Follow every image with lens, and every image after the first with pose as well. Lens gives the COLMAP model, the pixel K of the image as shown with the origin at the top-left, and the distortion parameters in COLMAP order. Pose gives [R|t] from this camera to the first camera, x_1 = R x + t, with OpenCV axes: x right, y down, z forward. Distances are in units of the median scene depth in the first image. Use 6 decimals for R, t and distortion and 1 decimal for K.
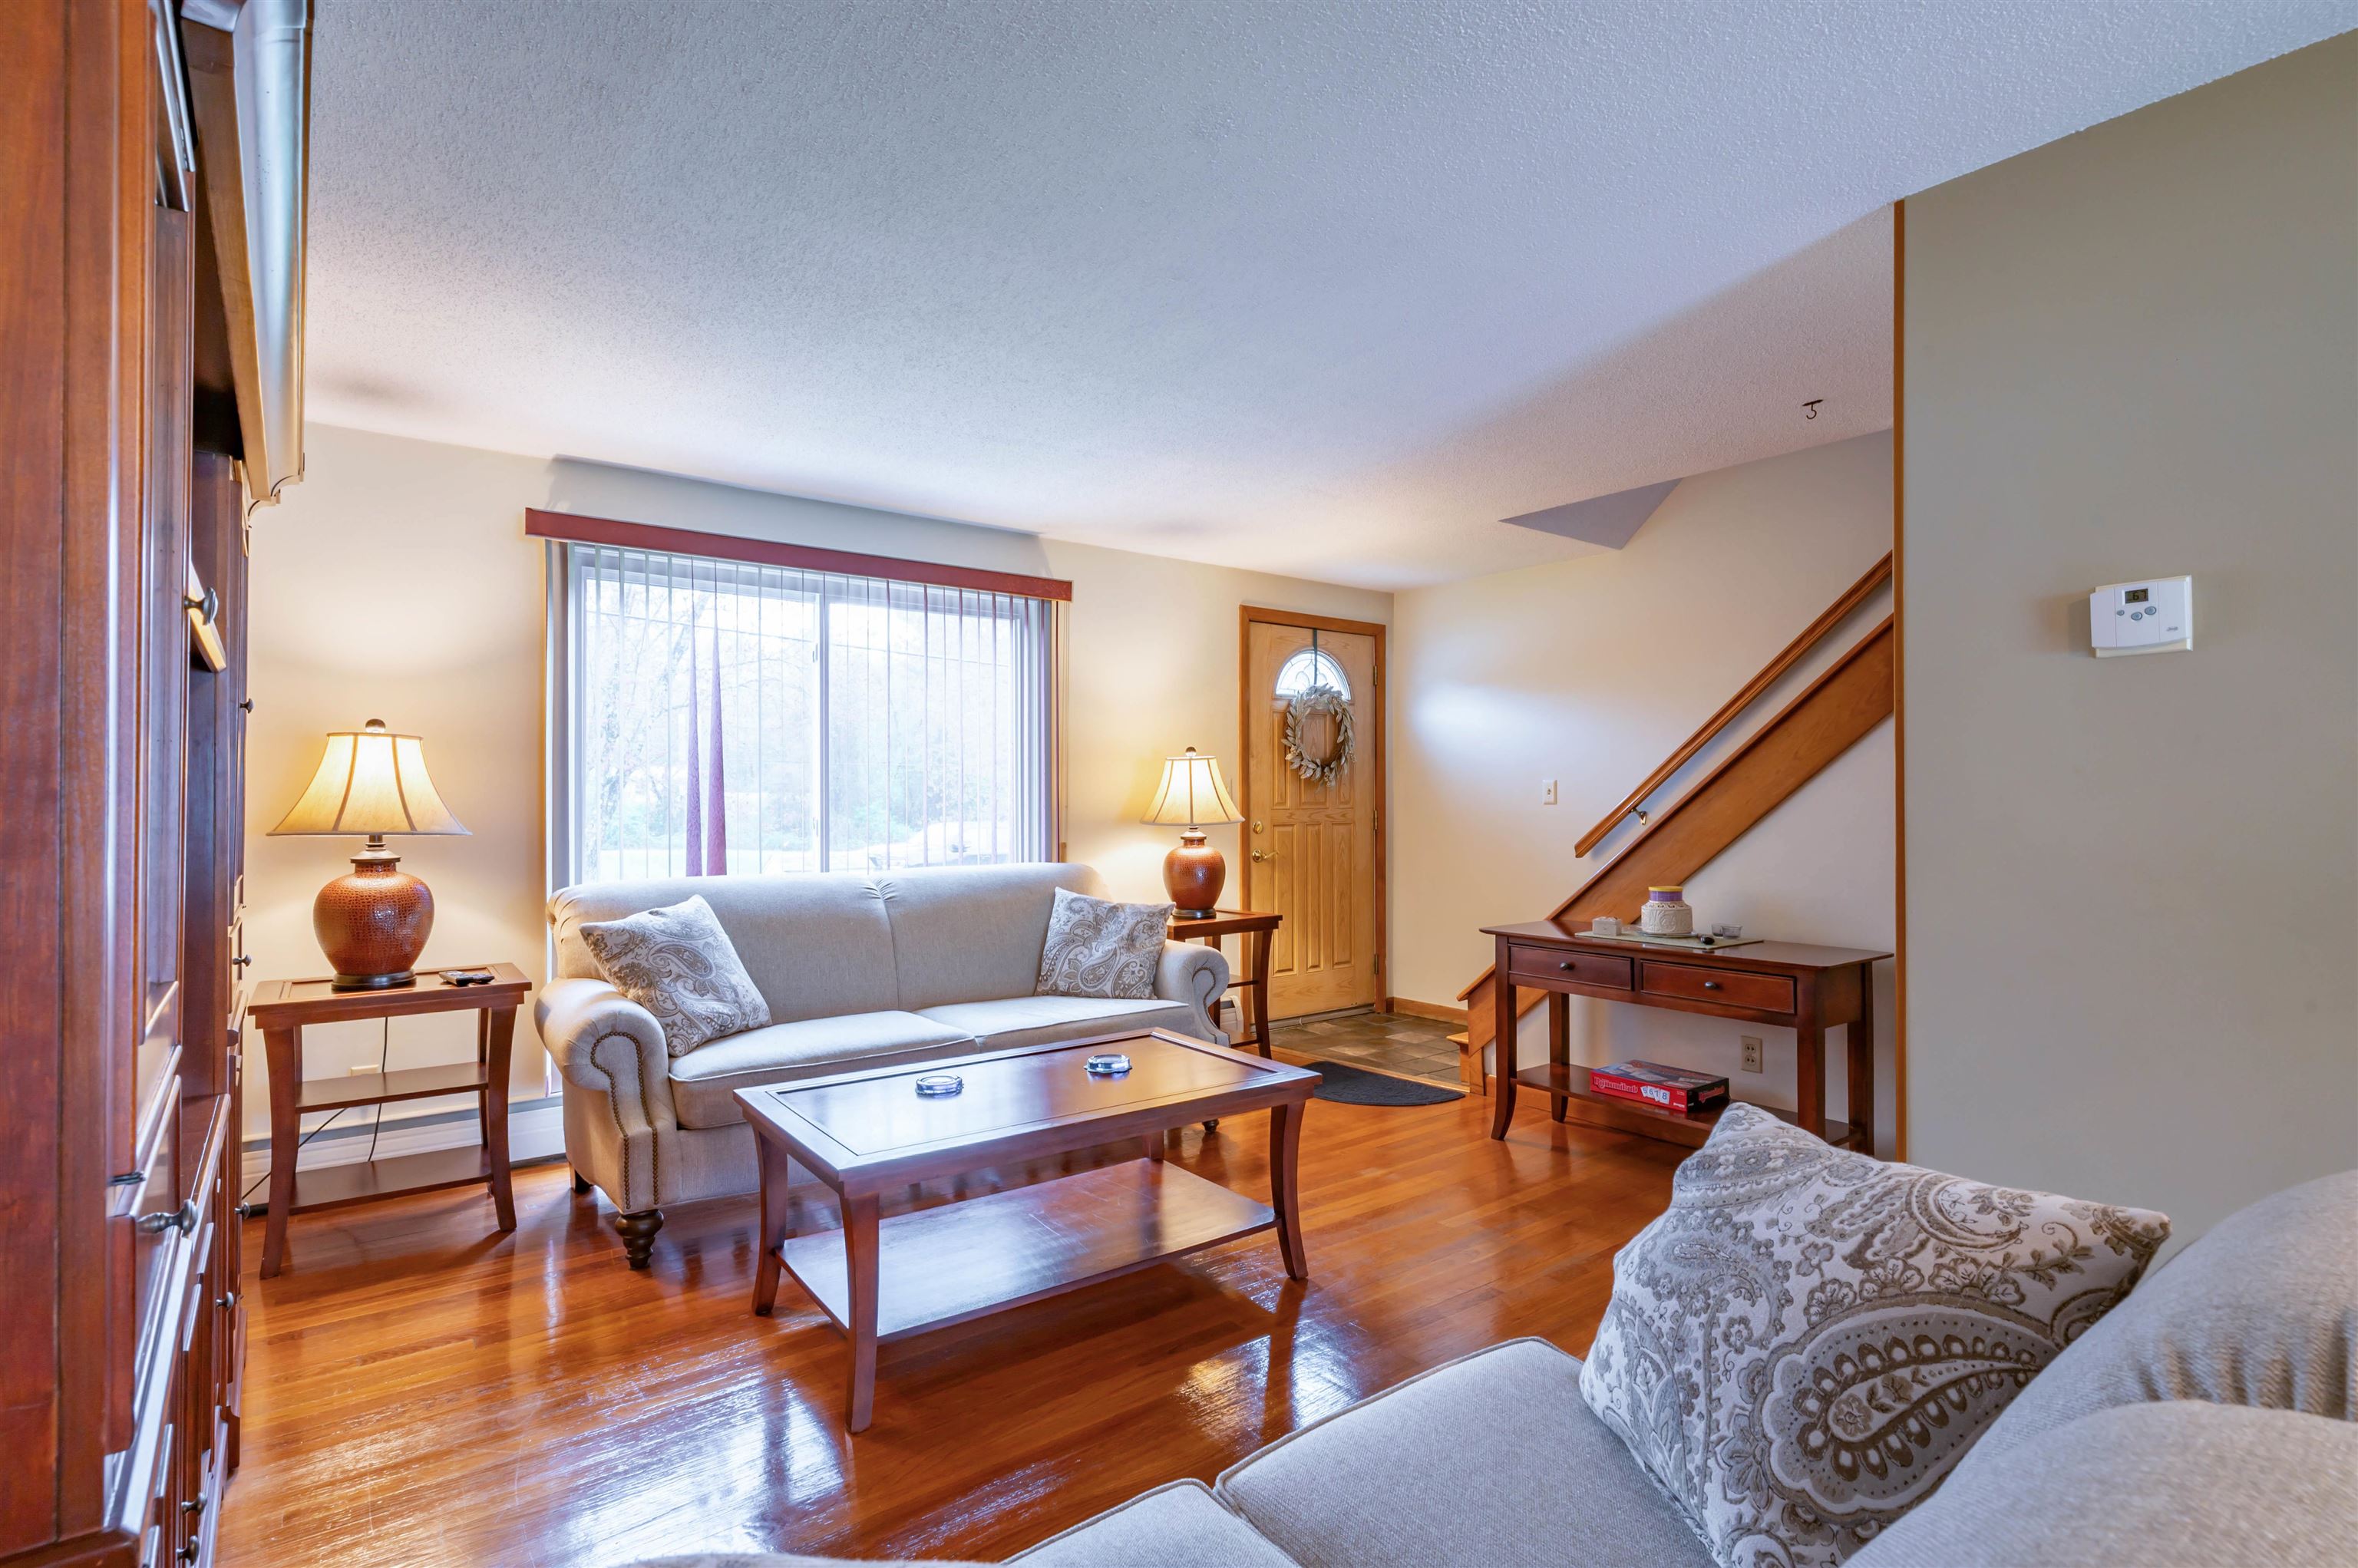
lens RADIAL K [[1129.9, 0, 1169.7], [0, 1129.9, 792.0], [0, 0, 1]] dist [0.001655, 0.001097]
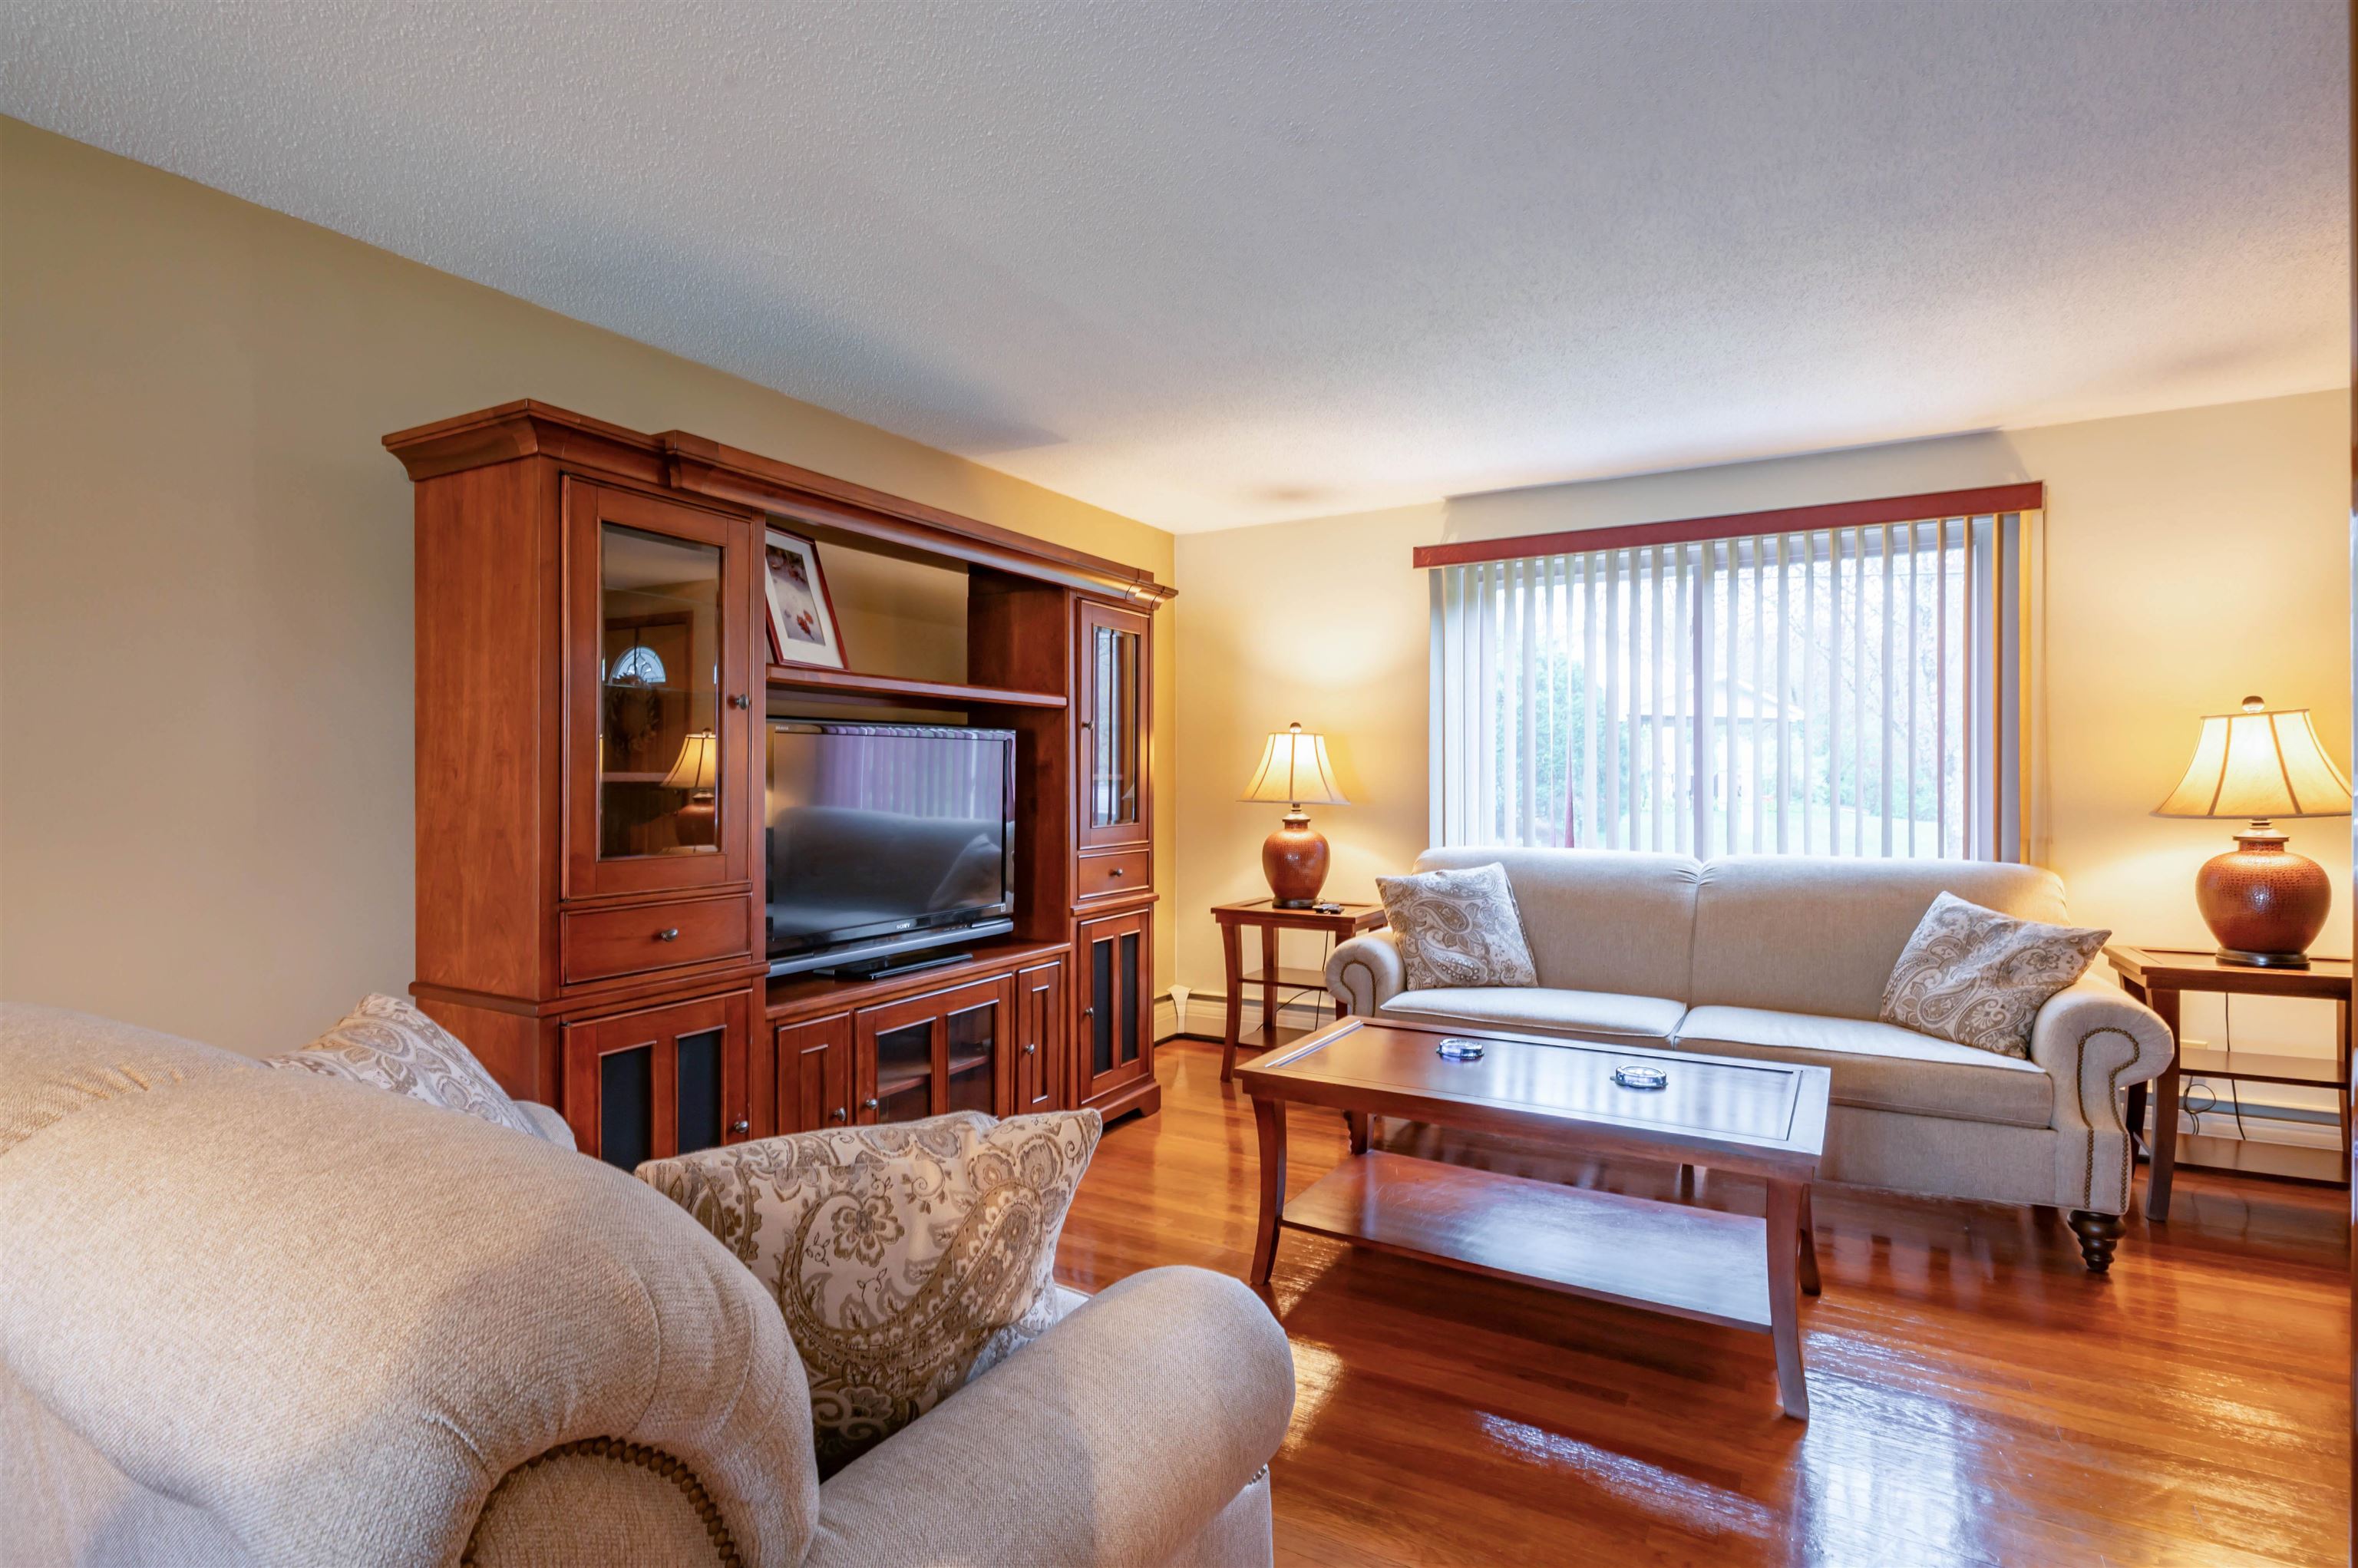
lens RADIAL K [[1150.9, 0, 1190.5], [0, 1150.9, 781.1], [0, 0, 1]] dist [-0.001783, 0.000686]
pose [[0.391424, 0.003948, -0.920202, 0.495896], [0.006330, 0.999956, 0.006983, -0.000541], [0.920189, -0.008558, 0.391381, 0.250951]]
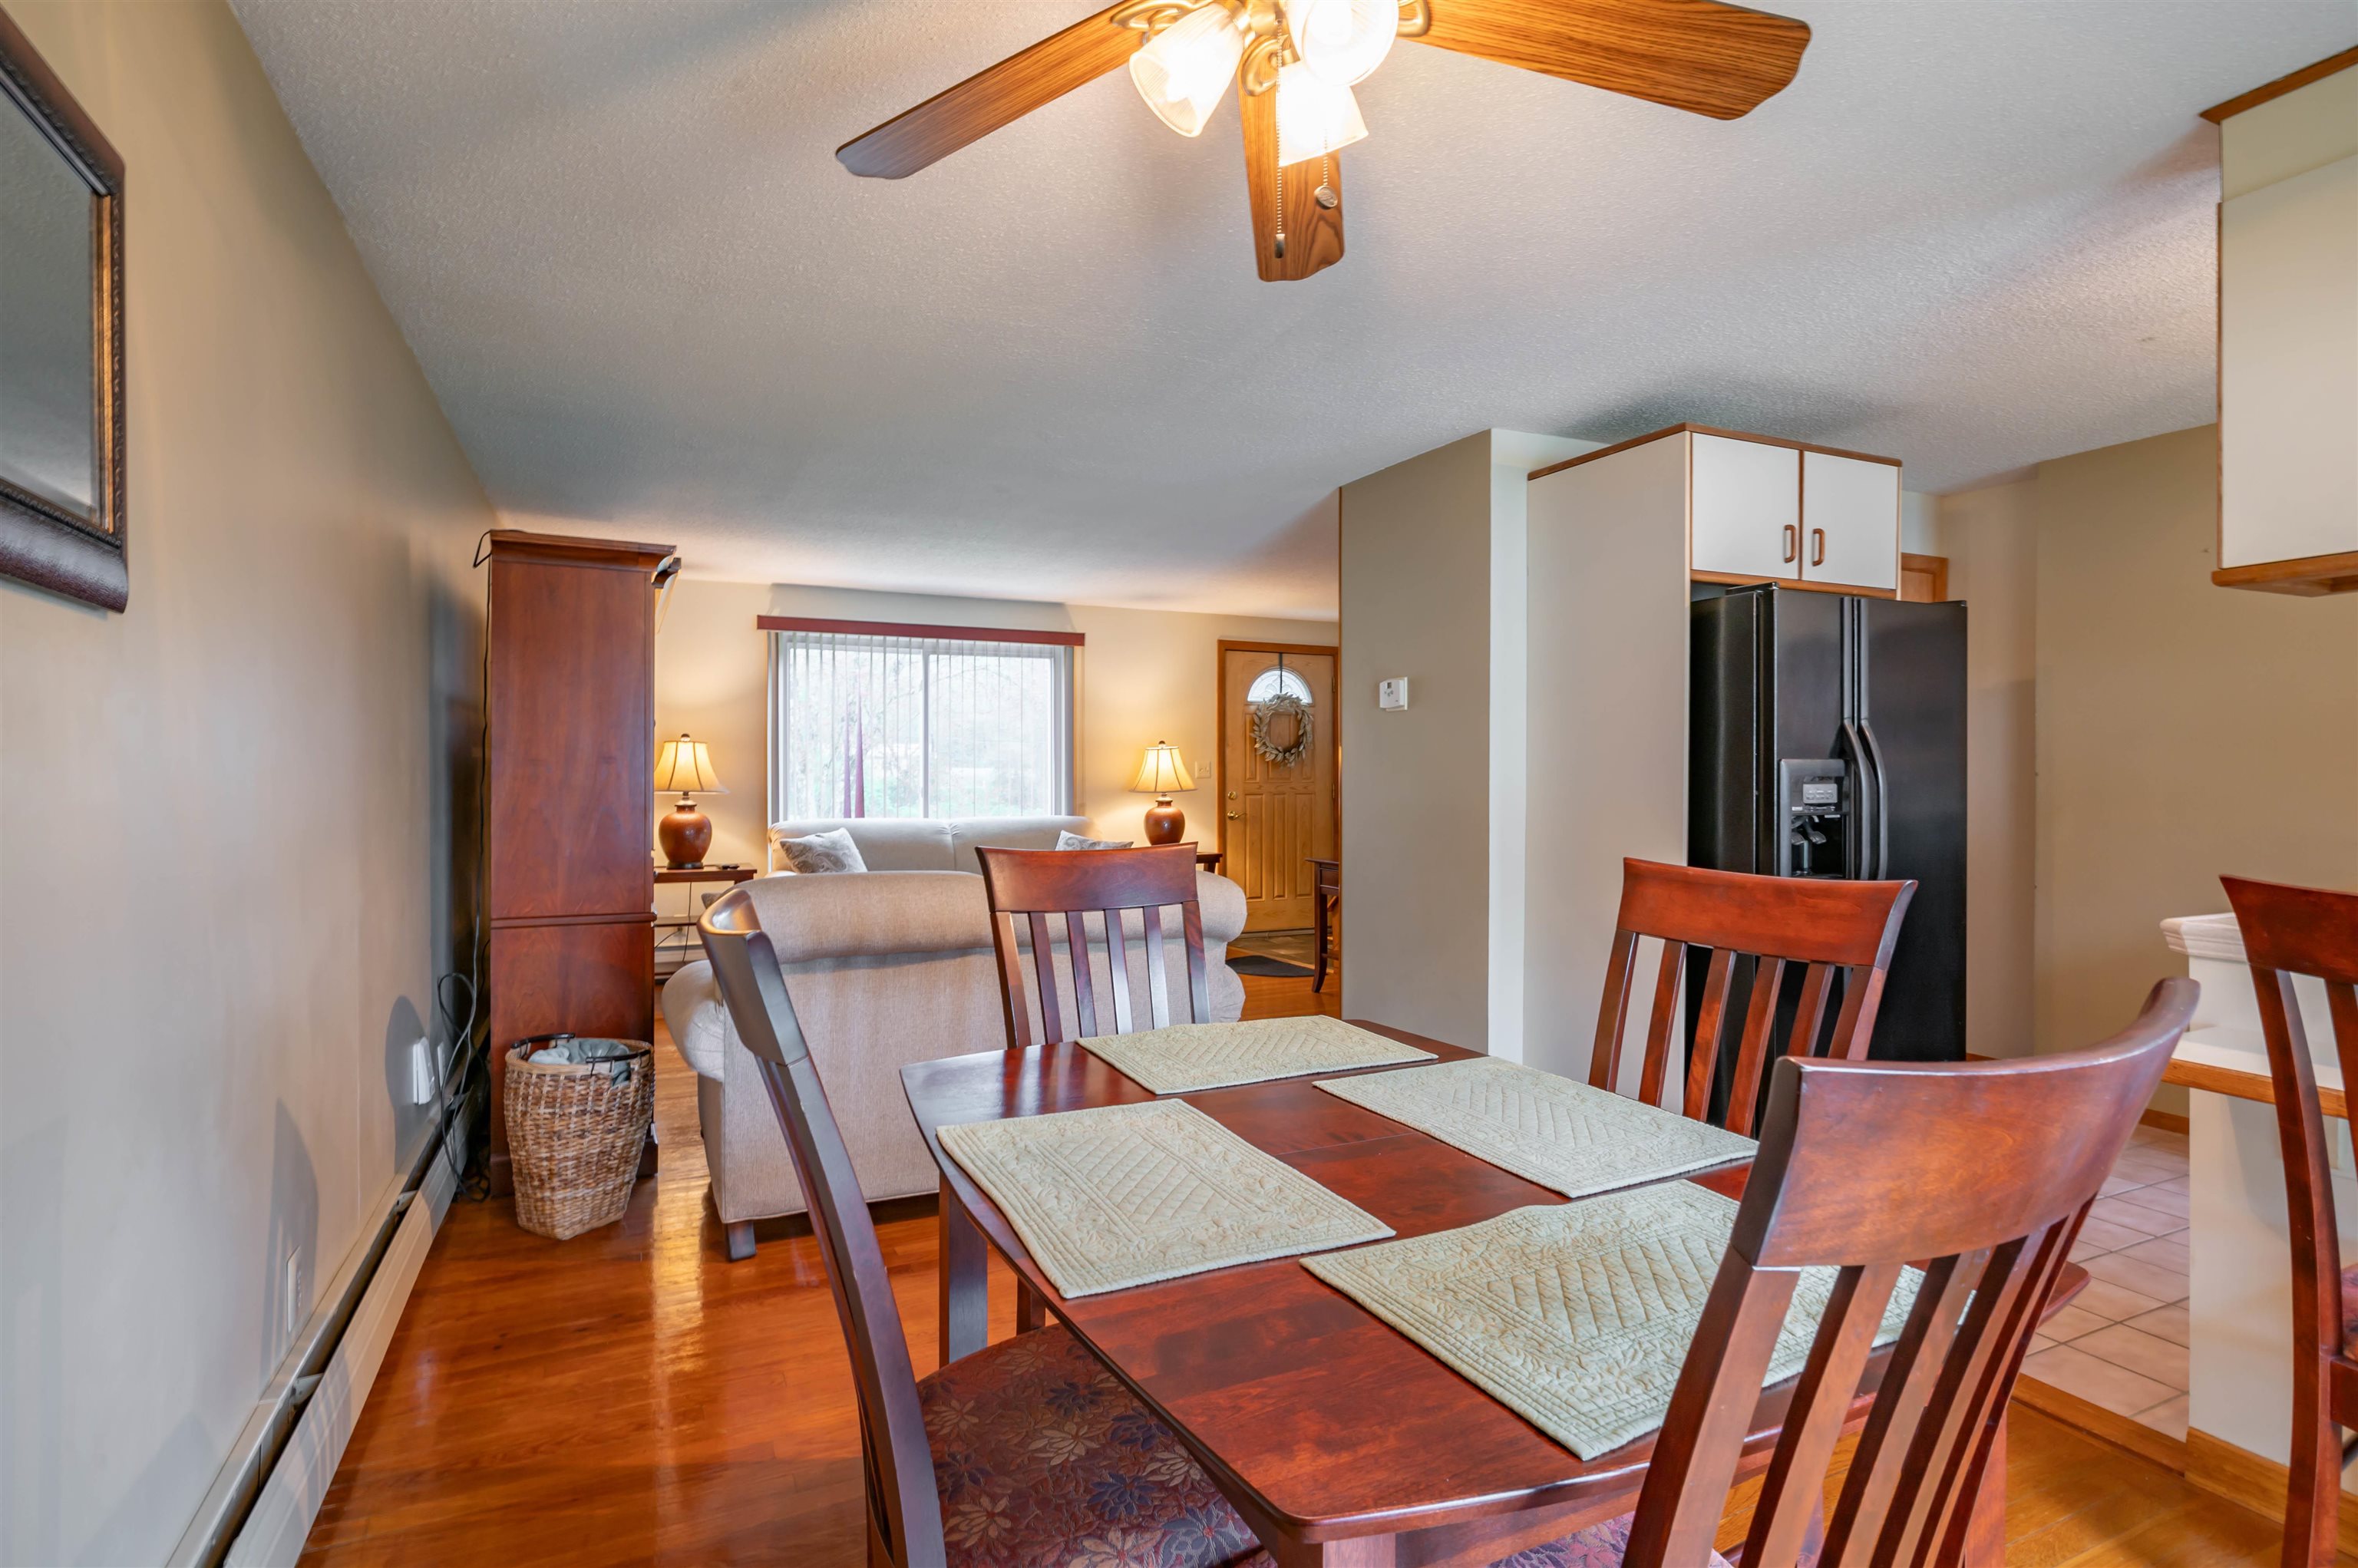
lens RADIAL K [[1145.8, 0, 1148.5], [0, 1145.8, 778.5], [0, 0, 1]] dist [-0.000525, -0.000086]
pose [[0.976326, 0.003060, -0.216284, 0.430454], [-0.001040, 0.999955, 0.009450, -0.005016], [0.216303, -0.009002, 0.976285, -0.644585]]
